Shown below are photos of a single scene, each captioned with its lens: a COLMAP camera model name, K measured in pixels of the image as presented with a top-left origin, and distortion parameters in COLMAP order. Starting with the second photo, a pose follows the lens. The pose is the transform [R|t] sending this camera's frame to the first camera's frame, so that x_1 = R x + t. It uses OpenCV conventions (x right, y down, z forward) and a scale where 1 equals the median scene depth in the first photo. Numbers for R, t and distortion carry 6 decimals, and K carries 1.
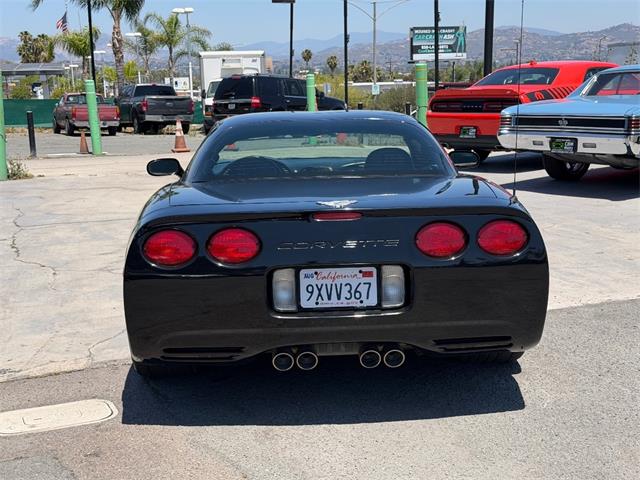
lens RADIAL K [[861.7, 0, 320.0], [0, 861.7, 240.0], [0, 0, 1]] dist [0.120543, -0.066775]
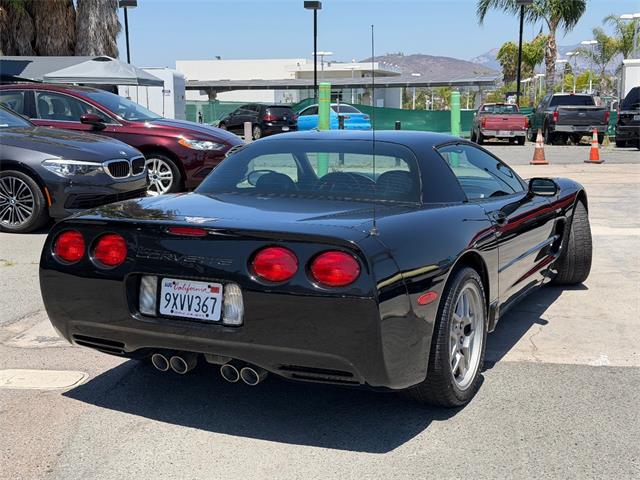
lens RADIAL K [[861.7, 0, 320.0], [0, 861.7, 240.0], [0, 0, 1]] dist [0.120543, -0.066775]
pose [[0.869138, 0.090755, -0.486171, 0.664824], [-0.095407, 0.995322, 0.015239, -0.047868], [0.485279, 0.033140, 0.873731, 0.151079]]
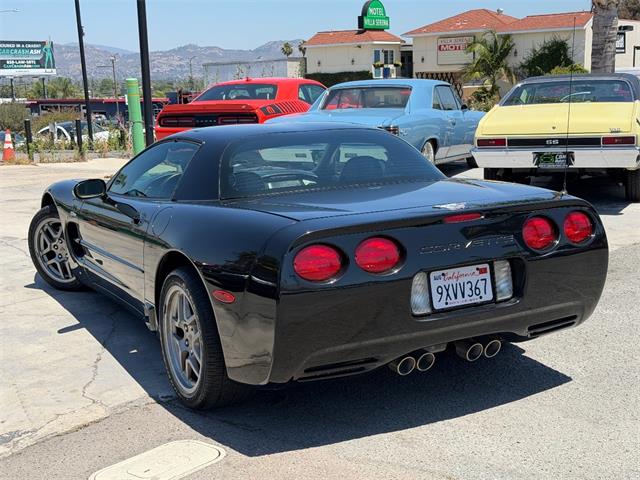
lens RADIAL K [[861.7, 0, 320.0], [0, 861.7, 240.0], [0, 0, 1]] dist [0.120543, -0.066775]
pose [[0.899618, -0.079163, 0.429442, -0.577393], [0.087436, 0.996170, 0.000468, -0.016066], [-0.427834, 0.037128, 0.903094, 0.125194]]
